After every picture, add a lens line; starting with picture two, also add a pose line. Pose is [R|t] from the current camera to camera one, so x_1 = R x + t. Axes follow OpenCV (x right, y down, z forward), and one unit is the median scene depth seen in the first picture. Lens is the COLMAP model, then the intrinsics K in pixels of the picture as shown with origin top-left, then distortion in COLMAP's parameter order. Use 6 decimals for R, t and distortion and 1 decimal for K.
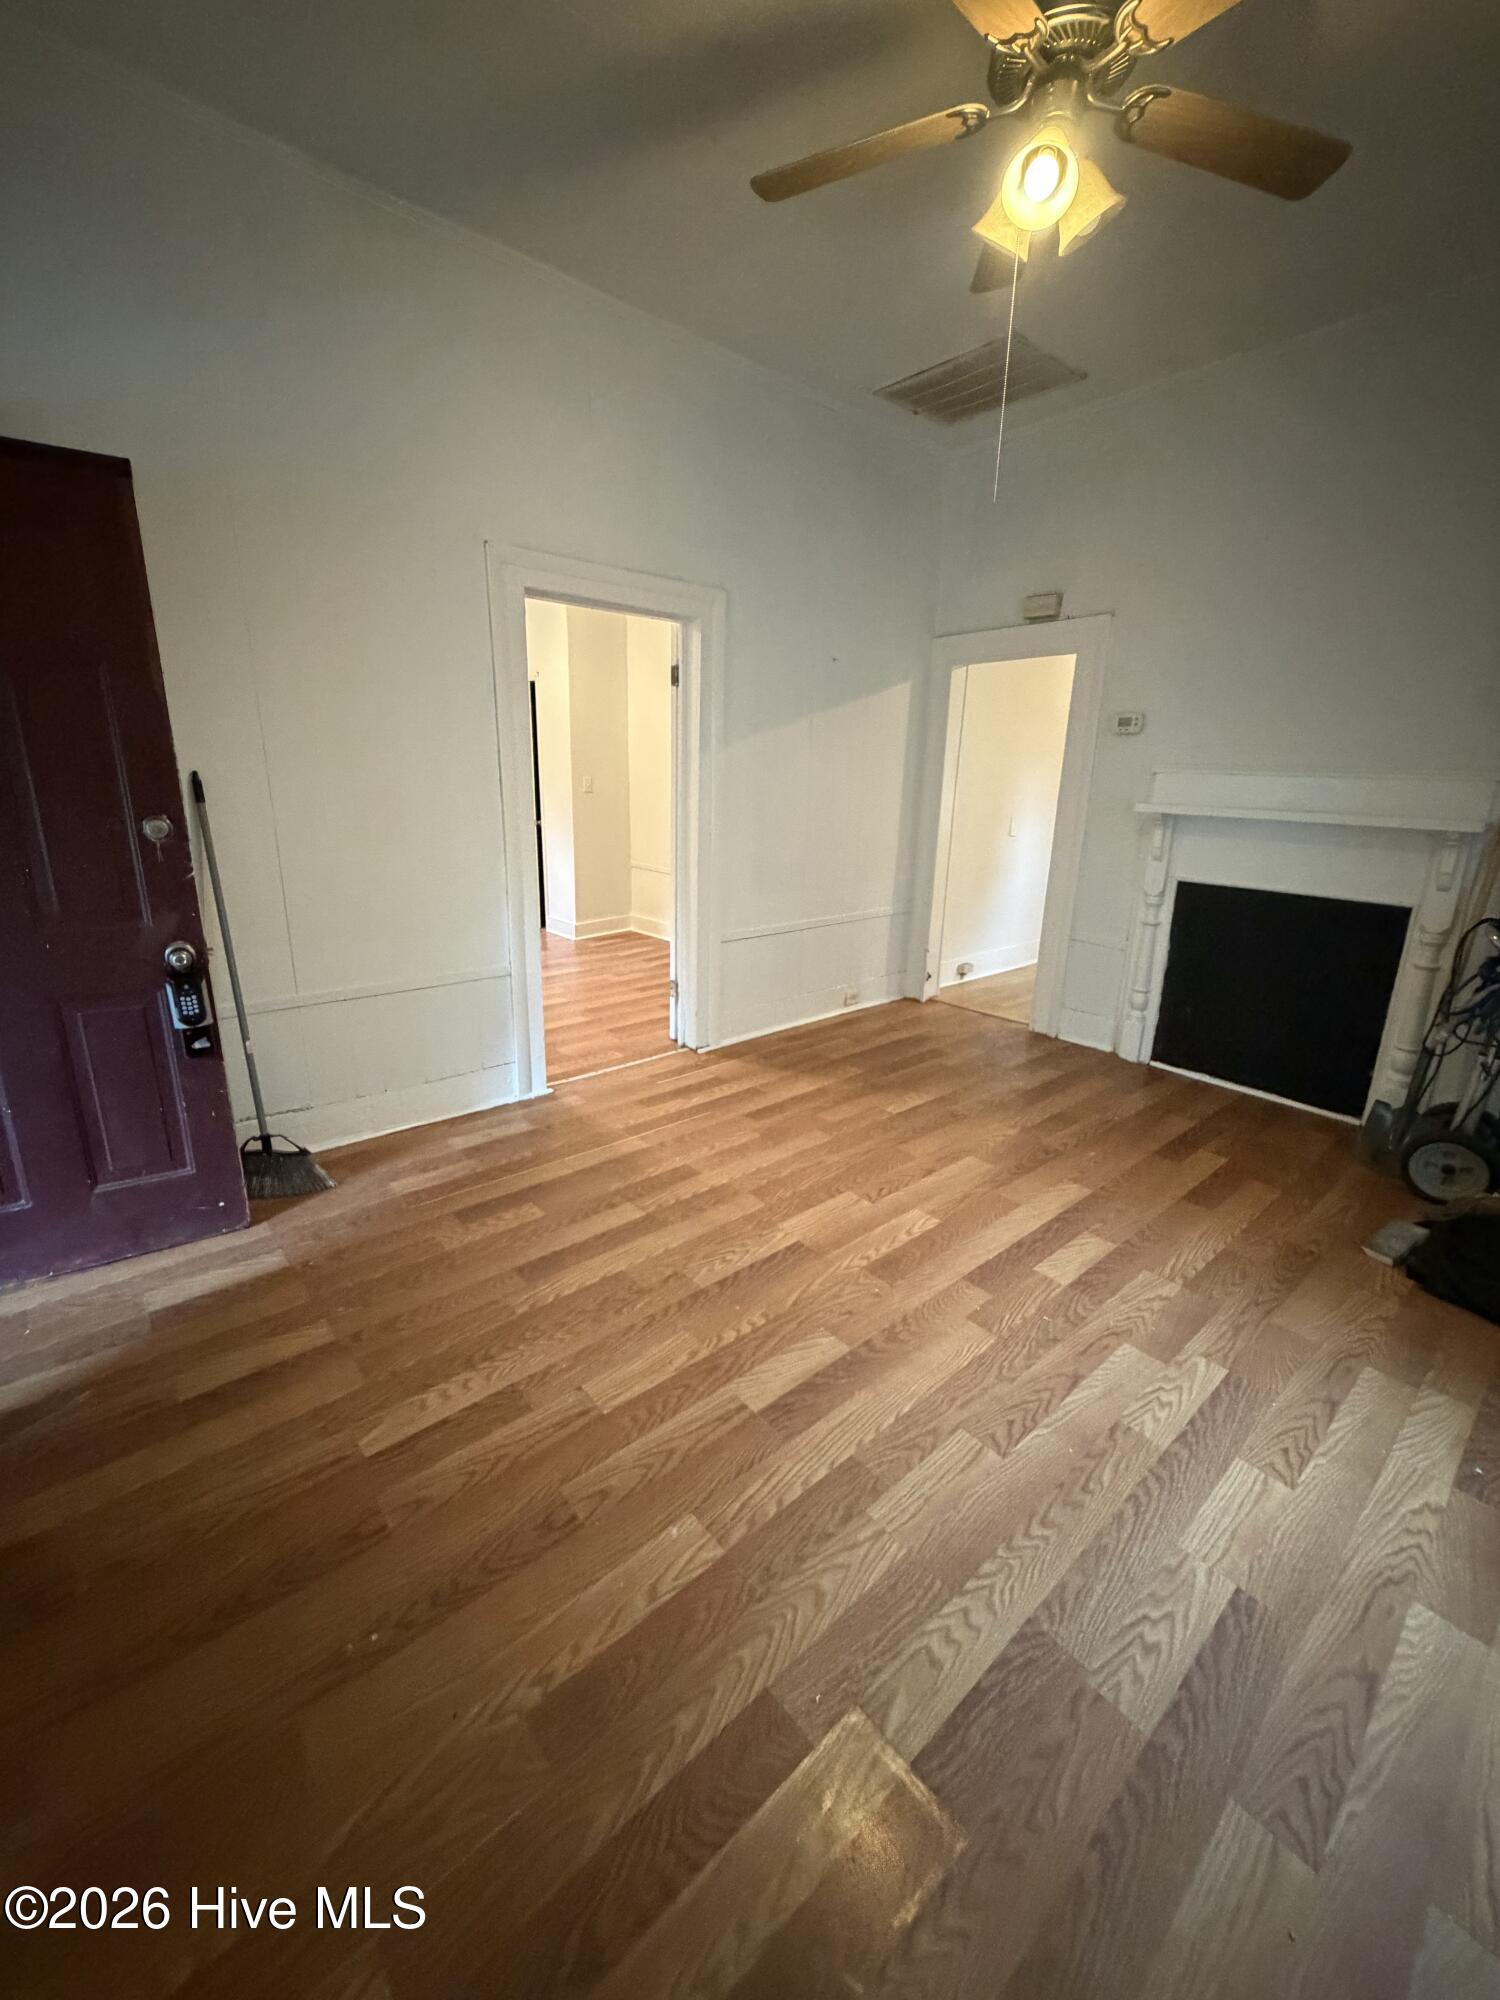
lens RADIAL K [[798.0, 0, 747.5], [0, 798.0, 988.7], [0, 0, 1]] dist [0.000128, -0.000080]
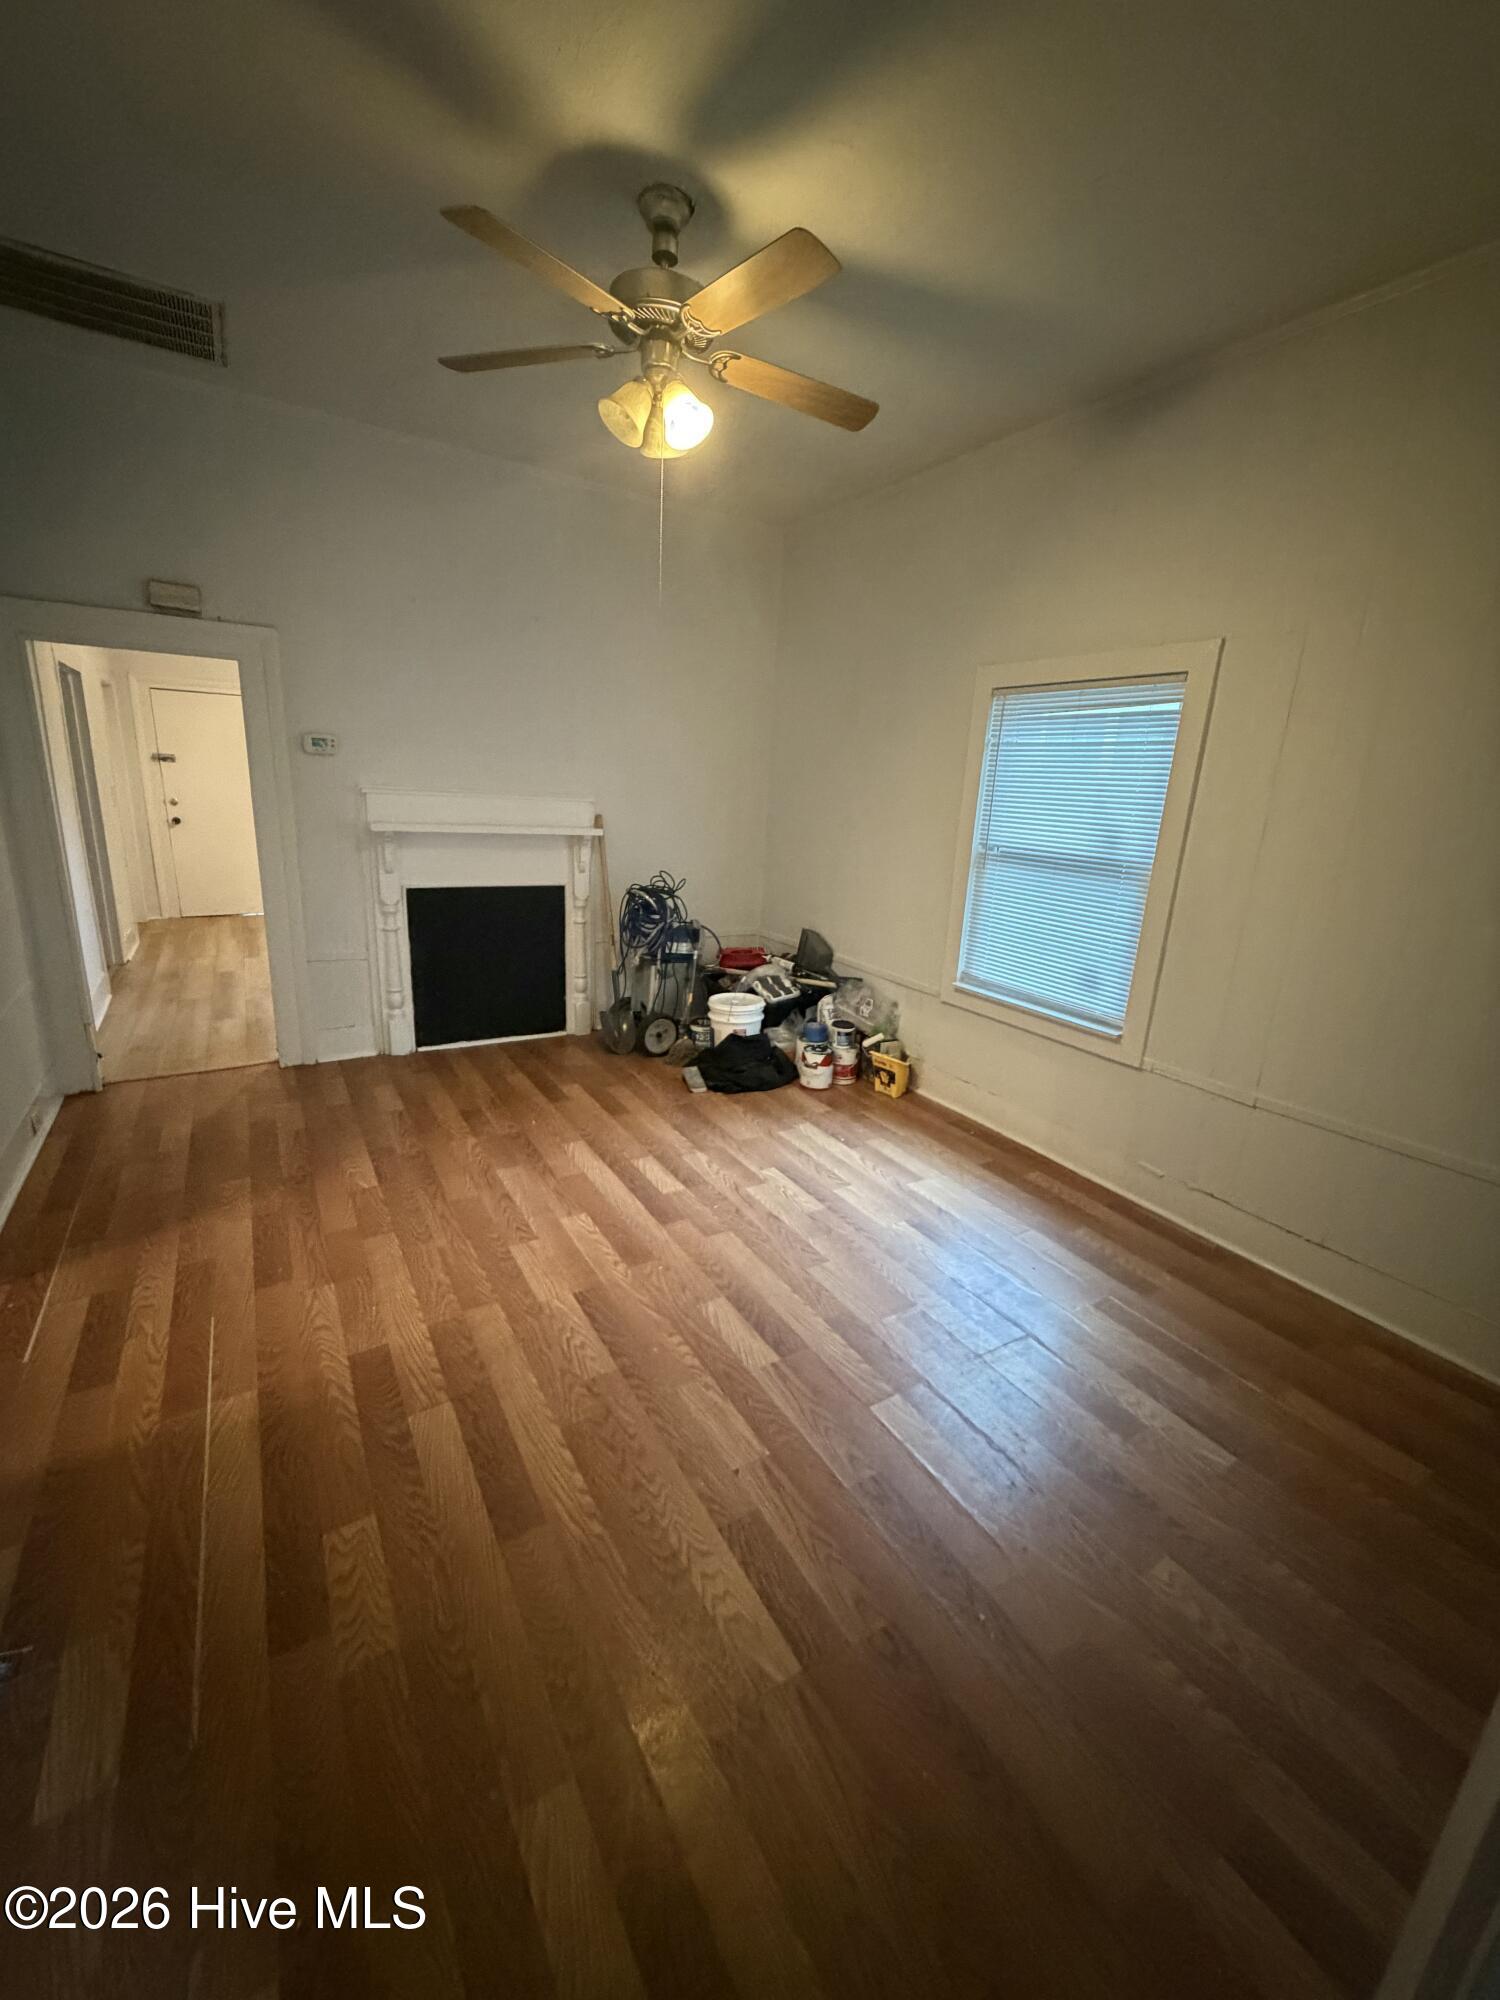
lens RADIAL K [[798.0, 0, 747.5], [0, 798.0, 988.7], [0, 0, 1]] dist [0.000128, -0.000080]
pose [[0.157043, -0.265267, 0.951300, -0.687052], [0.211807, 0.949884, 0.229907, -0.218315], [-0.964612, 0.165387, 0.205358, 0.450330]]
